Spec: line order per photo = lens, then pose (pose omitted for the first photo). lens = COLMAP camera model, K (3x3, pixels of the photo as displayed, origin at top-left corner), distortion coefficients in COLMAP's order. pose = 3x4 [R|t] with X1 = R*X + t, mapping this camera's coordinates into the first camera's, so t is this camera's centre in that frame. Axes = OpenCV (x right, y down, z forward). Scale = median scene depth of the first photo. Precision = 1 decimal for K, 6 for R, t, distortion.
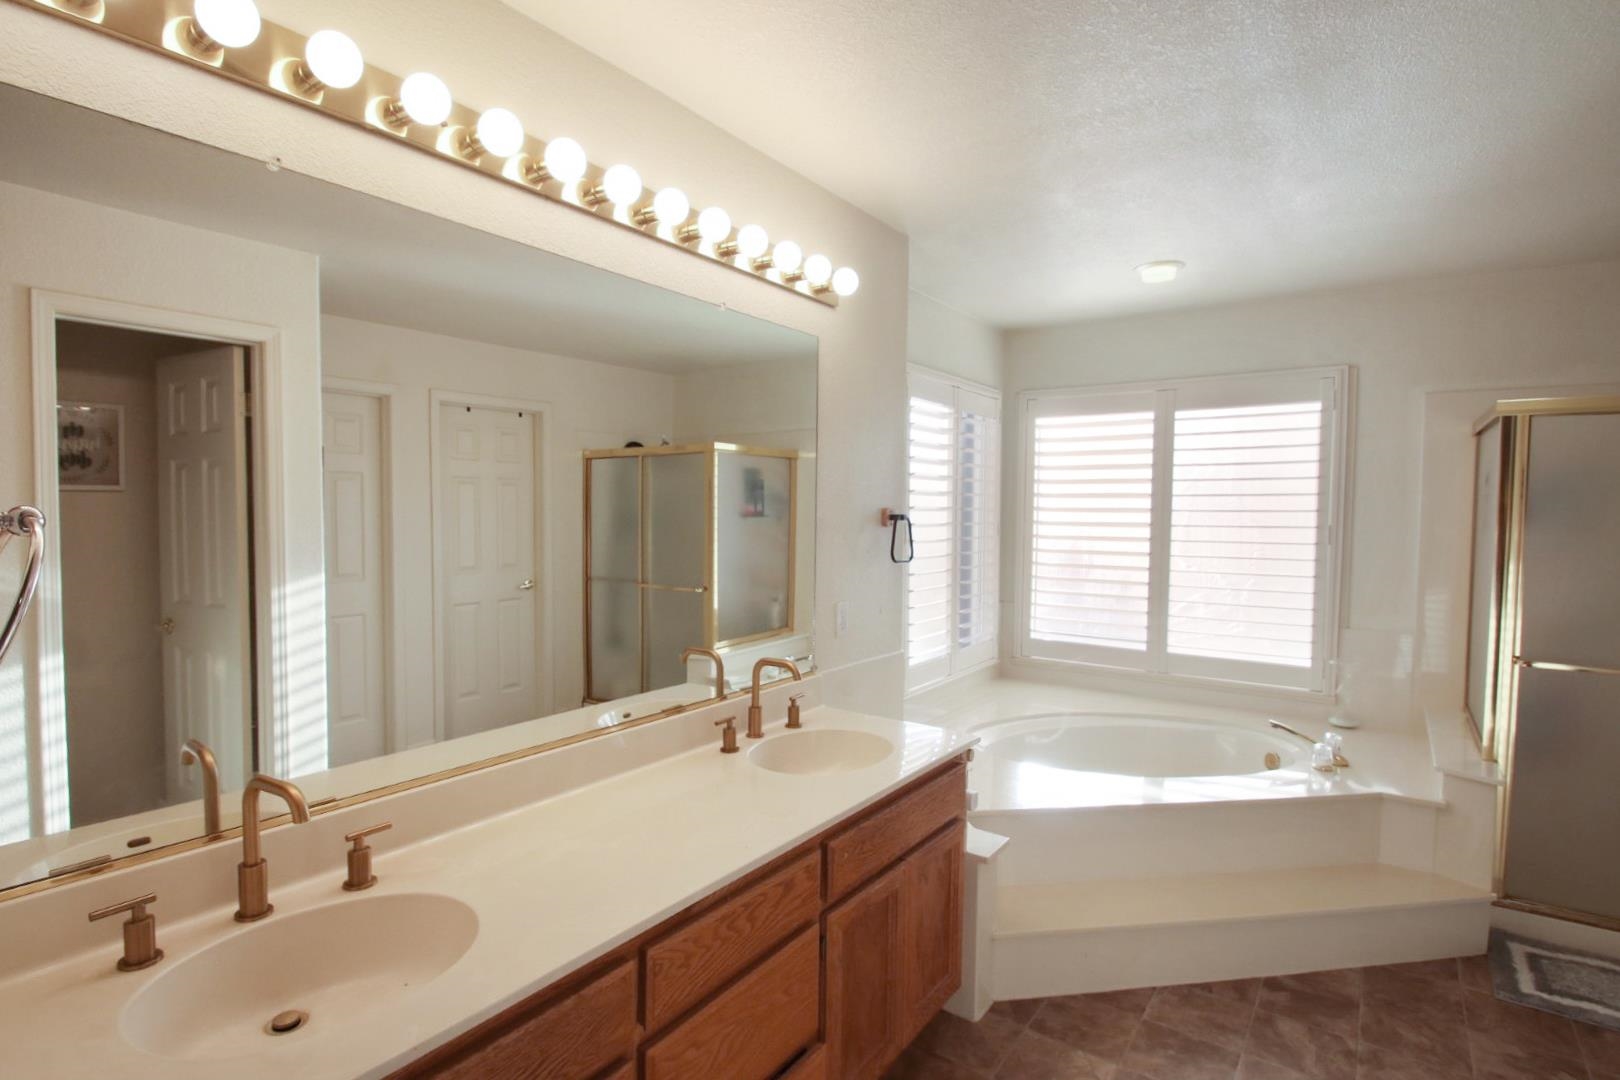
lens RADIAL K [[793.1, 0, 800.1], [0, 793.1, 498.5], [0, 0, 1]] dist [-0.001221, -0.000464]
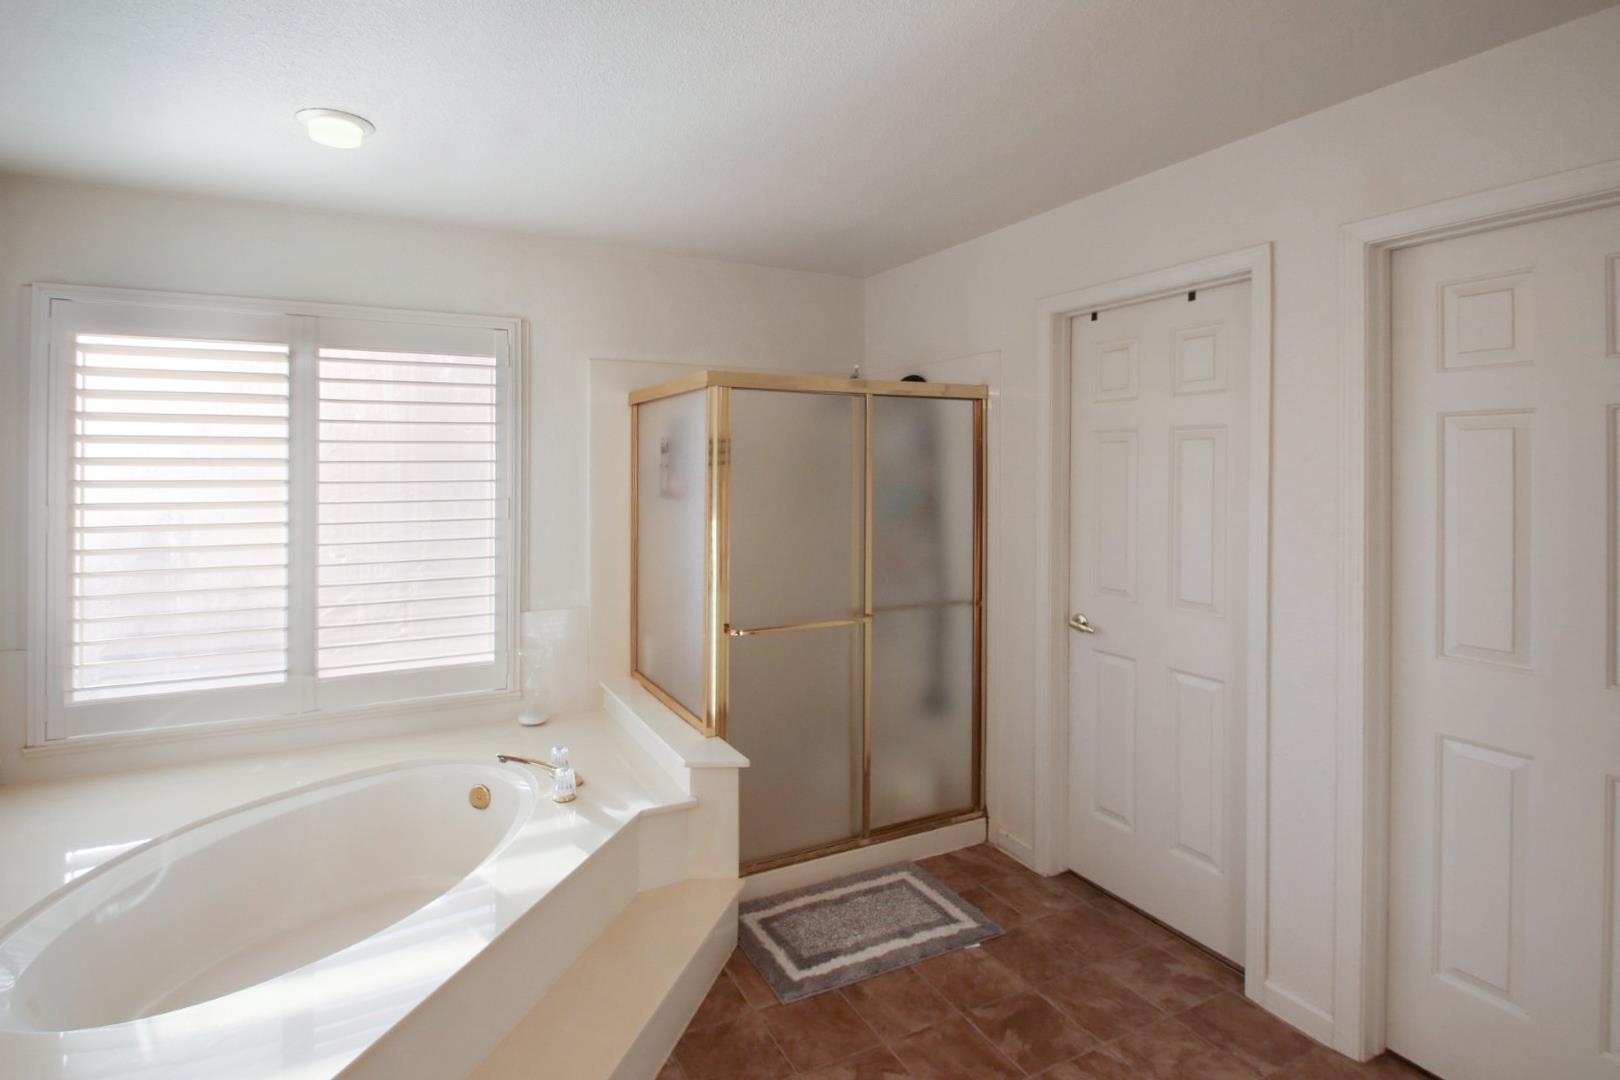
lens RADIAL K [[791.5, 0, 807.5], [0, 791.5, 475.1], [0, 0, 1]] dist [-0.027157, 0.000371]
pose [[0.465605, -0.013450, 0.884891, 0.045089], [-0.000496, 0.999880, 0.015459, -0.003903], [-0.884993, -0.007637, 0.465542, 0.290502]]
